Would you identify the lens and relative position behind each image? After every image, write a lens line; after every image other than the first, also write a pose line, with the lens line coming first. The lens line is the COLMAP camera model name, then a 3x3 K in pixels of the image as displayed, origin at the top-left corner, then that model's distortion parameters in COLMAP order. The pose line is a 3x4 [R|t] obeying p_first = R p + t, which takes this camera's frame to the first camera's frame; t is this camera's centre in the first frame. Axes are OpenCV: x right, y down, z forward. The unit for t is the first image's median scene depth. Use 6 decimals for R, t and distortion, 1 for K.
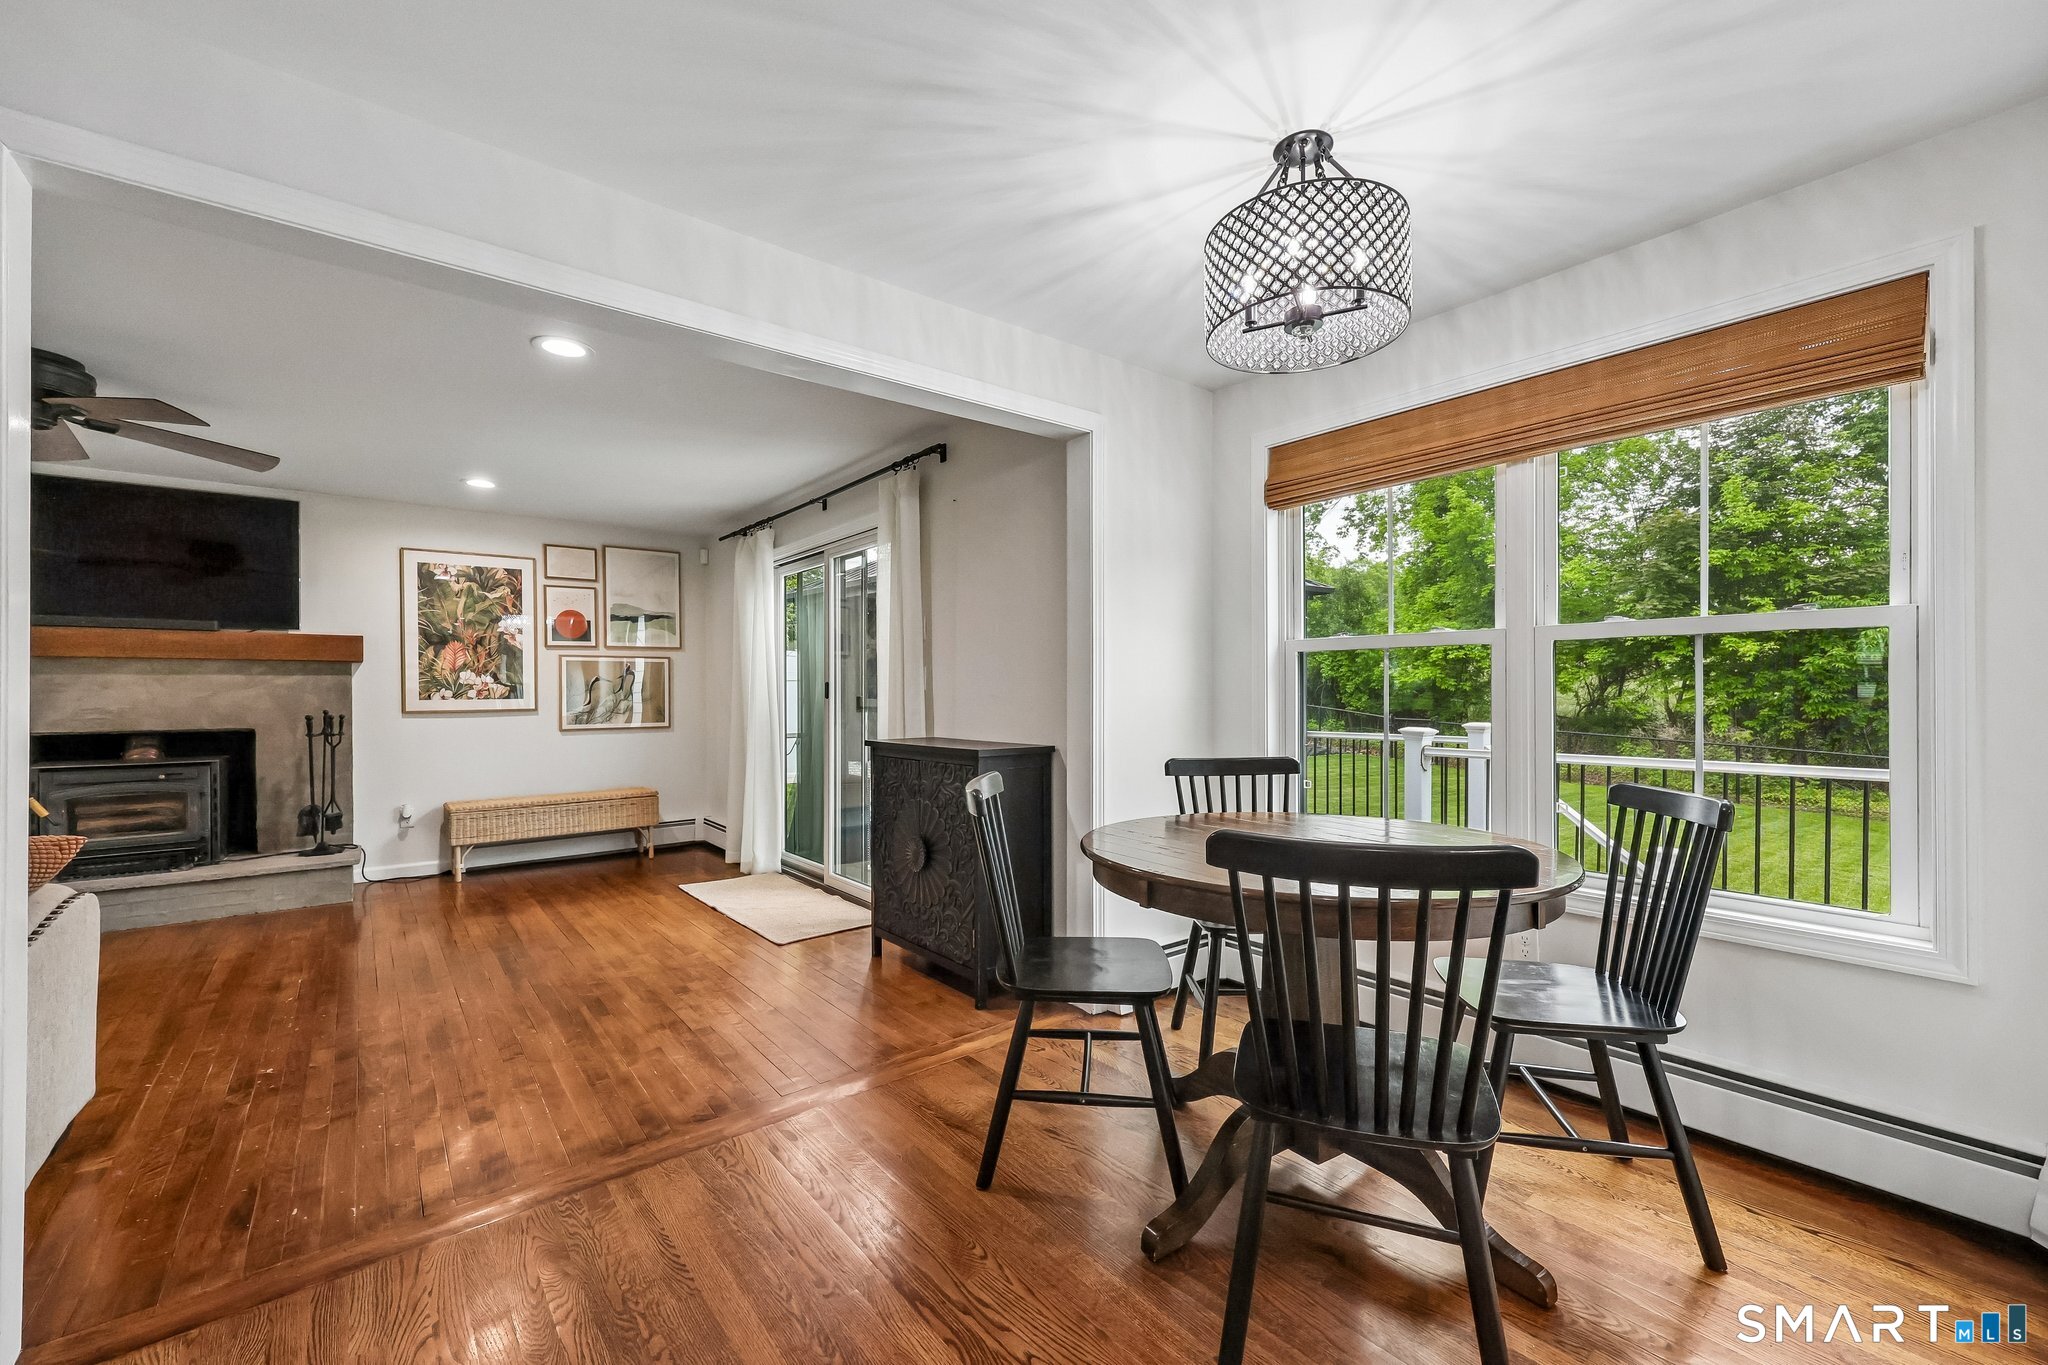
lens RADIAL K [[822.5, 0, 1024.1], [0, 822.5, 691.2], [0, 0, 1]] dist [-0.001935, 0.000184]
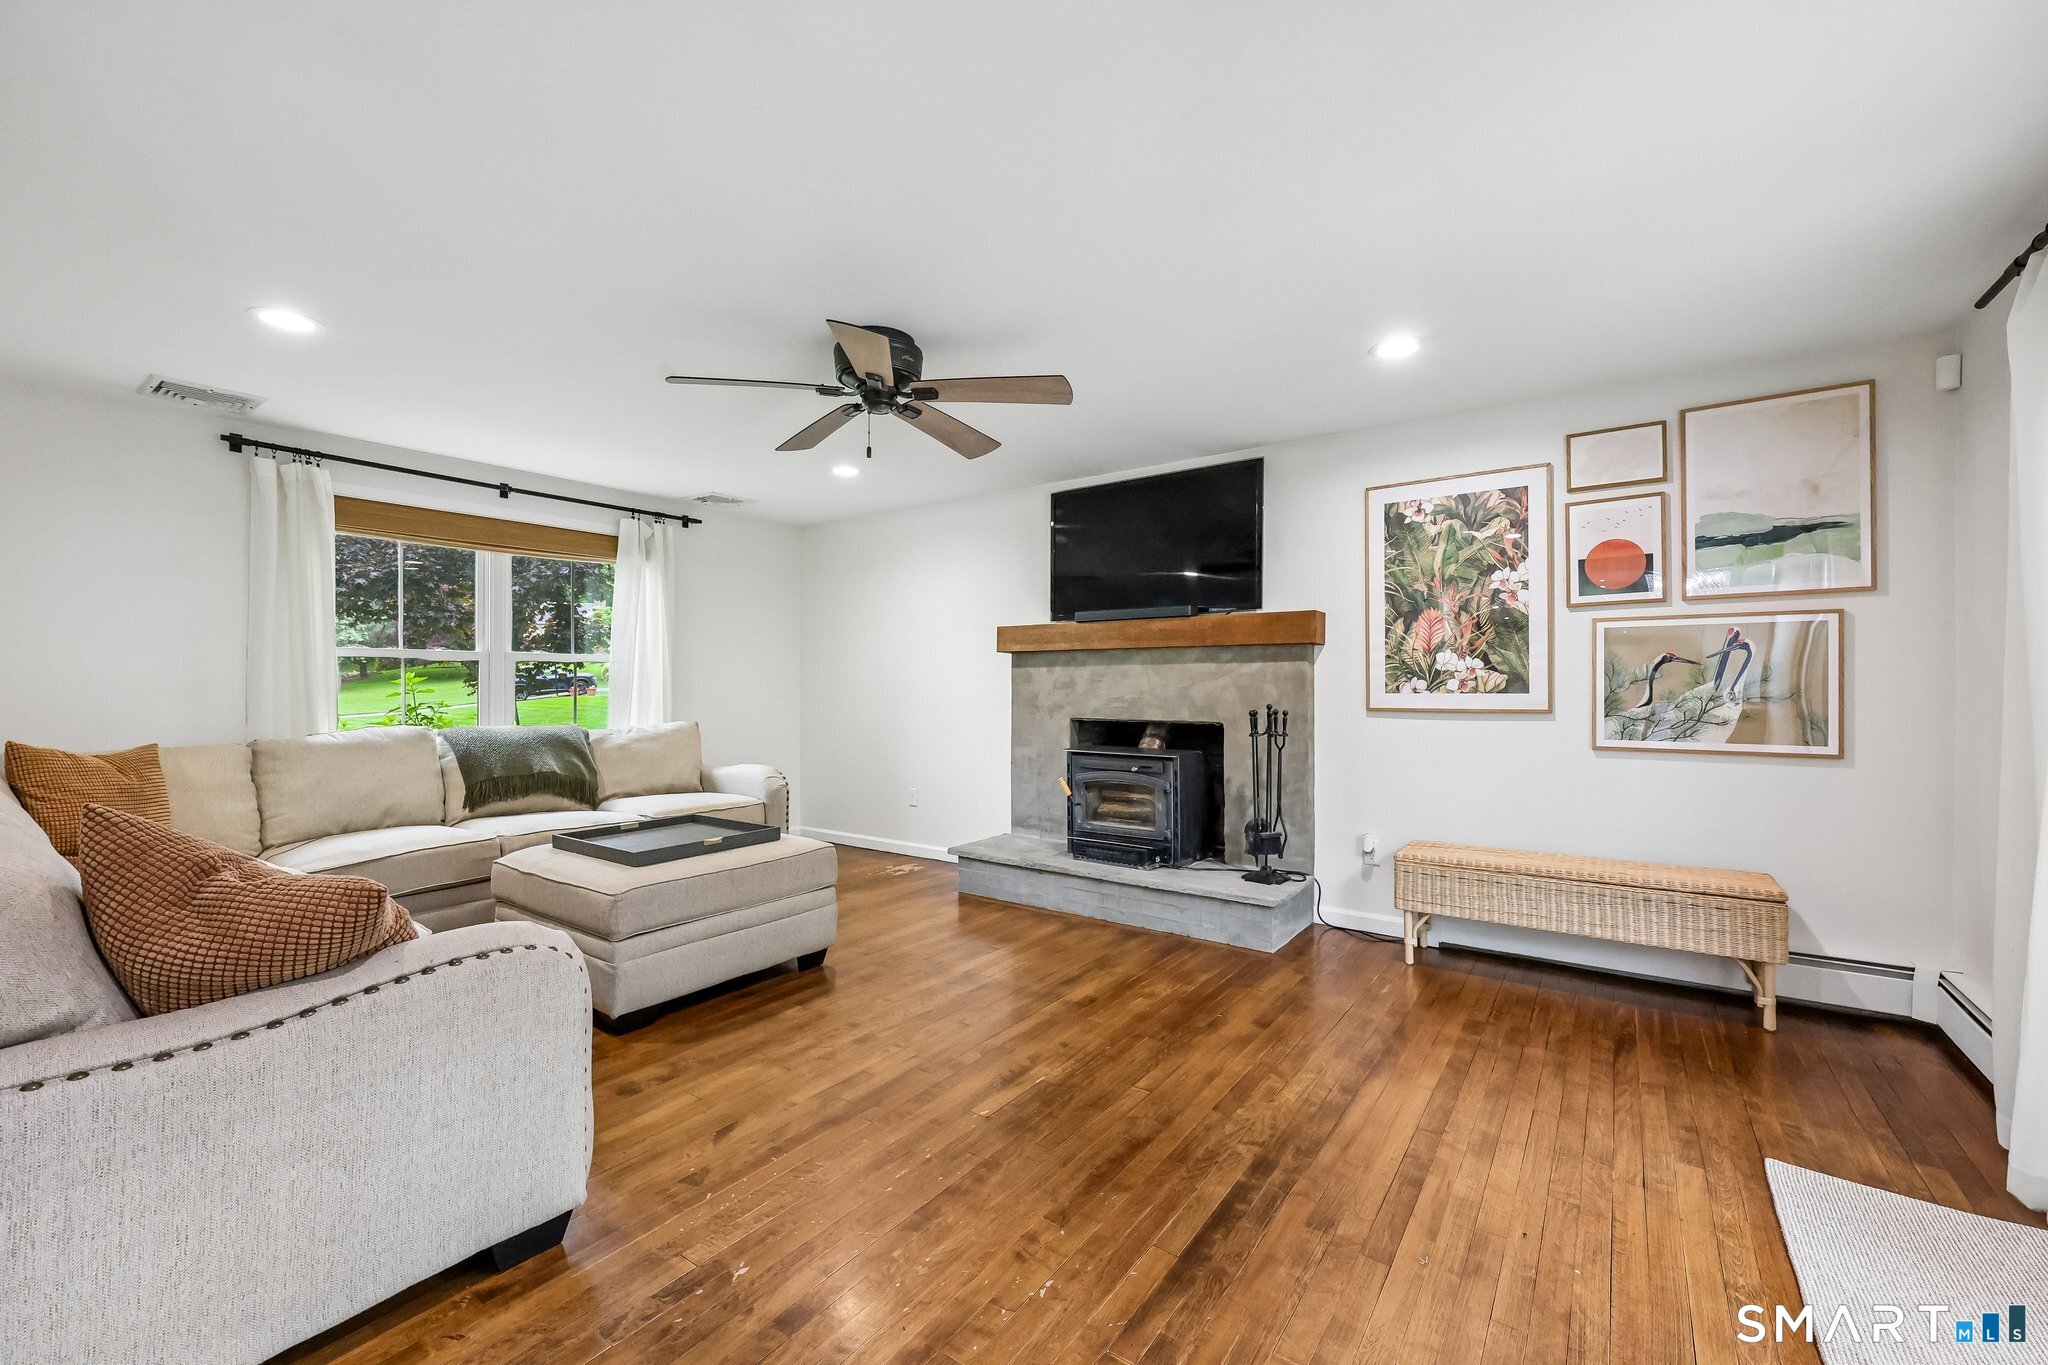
lens RADIAL K [[822.5, 0, 1025.5], [0, 822.5, 687.3], [0, 0, 1]] dist [-0.001935, 0.000184]
pose [[0.263538, 0.007065, -0.964623, -0.120472], [-0.001230, 0.999975, 0.006987, 0.000747], [0.964648, -0.000655, 0.263540, 0.511282]]
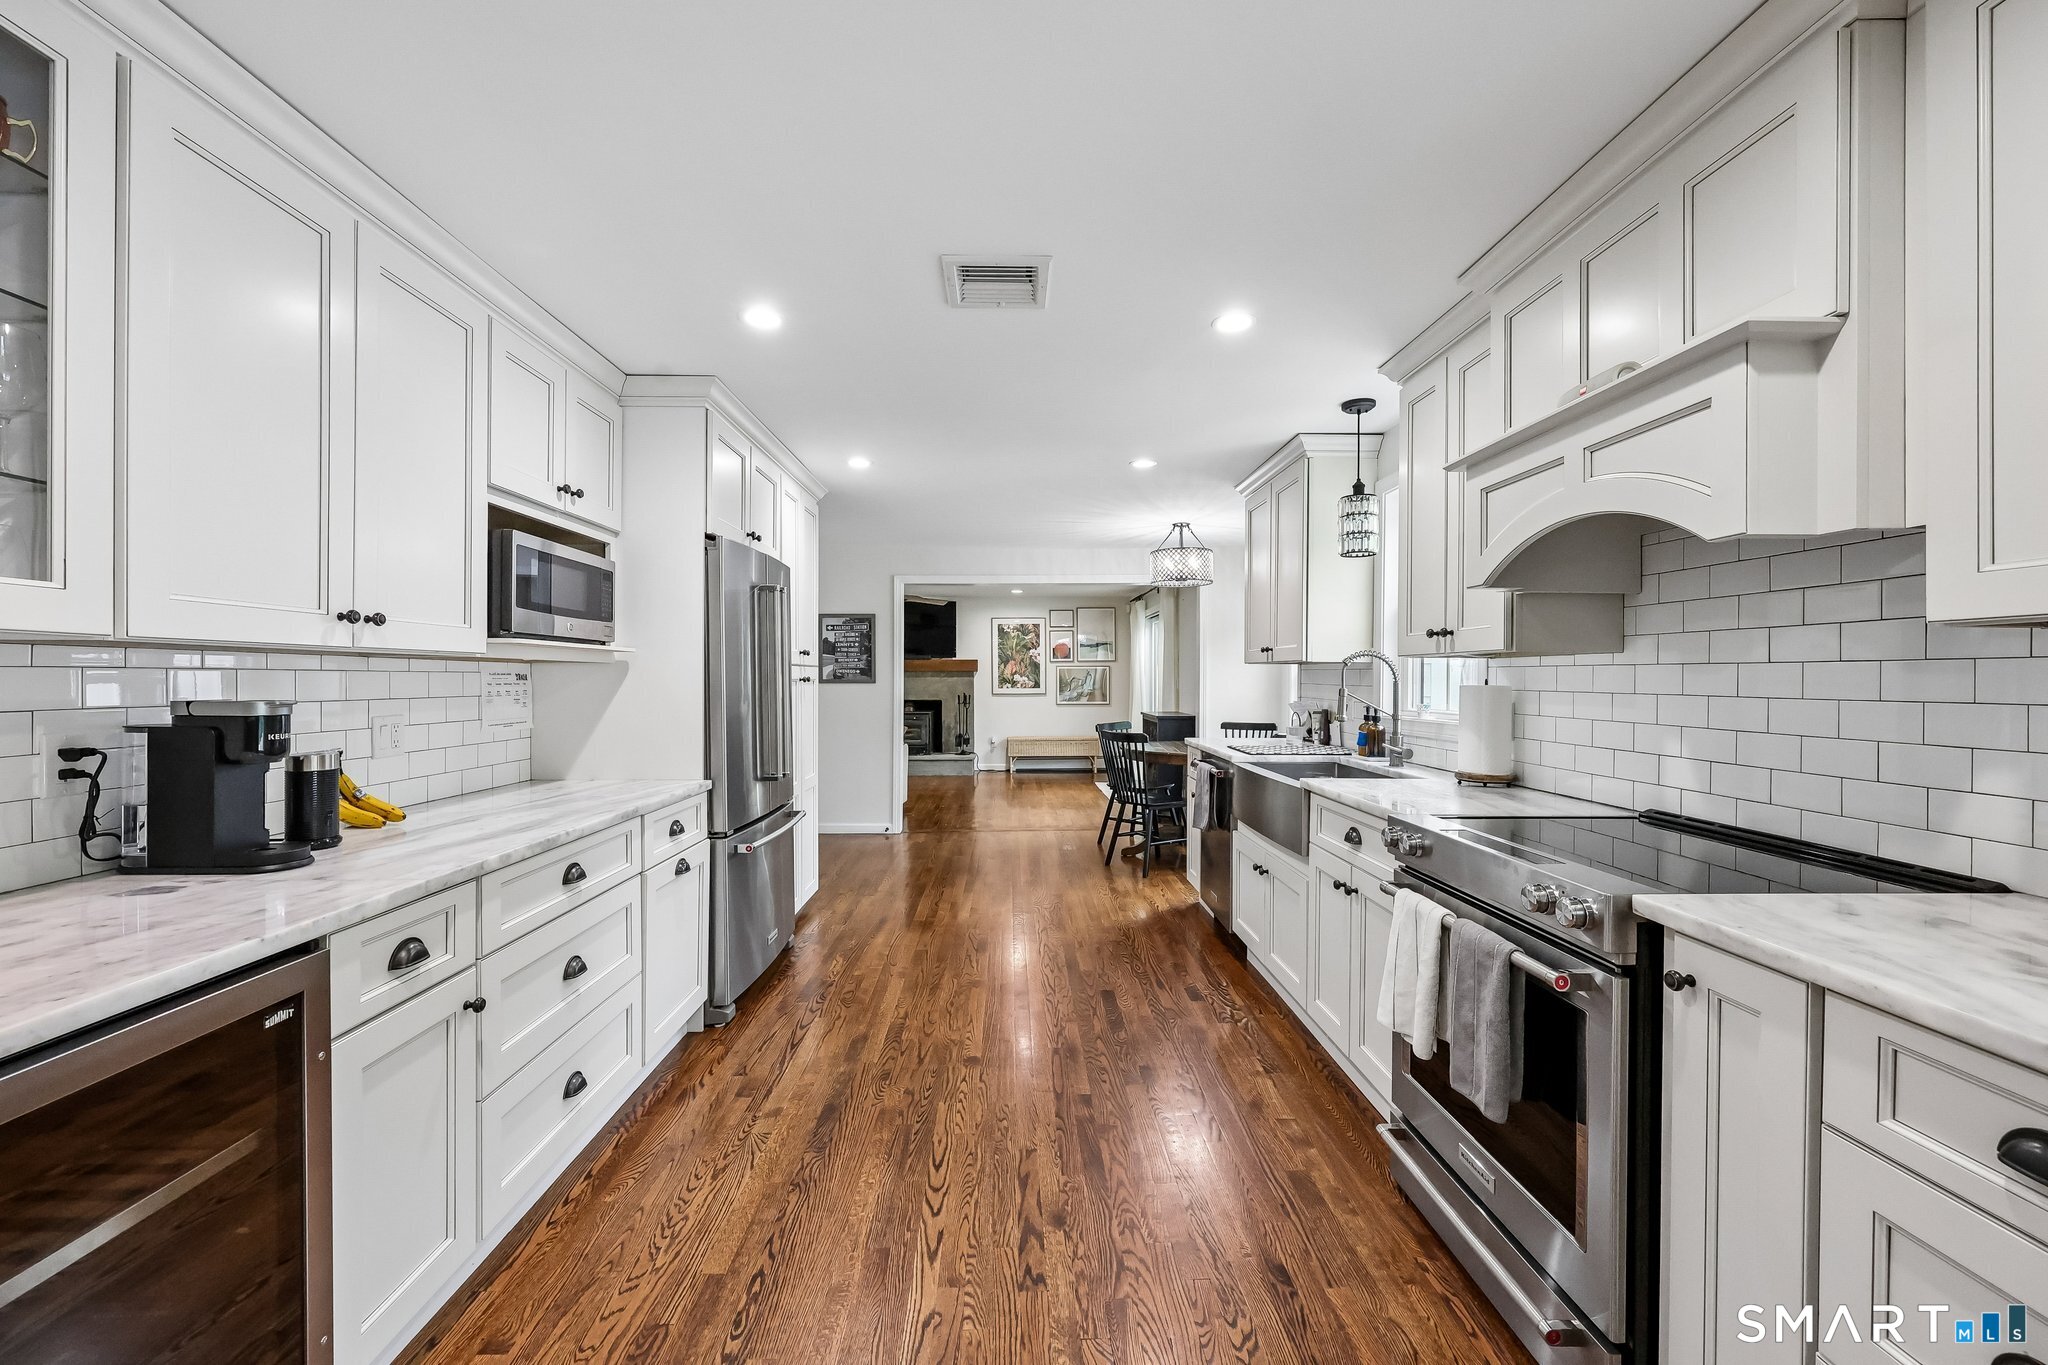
lens RADIAL K [[822.5, 0, 1025.3], [0, 822.5, 677.2], [0, 0, 1]] dist [-0.001935, 0.000184]
pose [[0.792066, 0.005945, -0.610406, 0.641921], [-0.003269, 0.999980, 0.005497, -0.031090], [0.610426, -0.002358, 0.792070, -0.669510]]
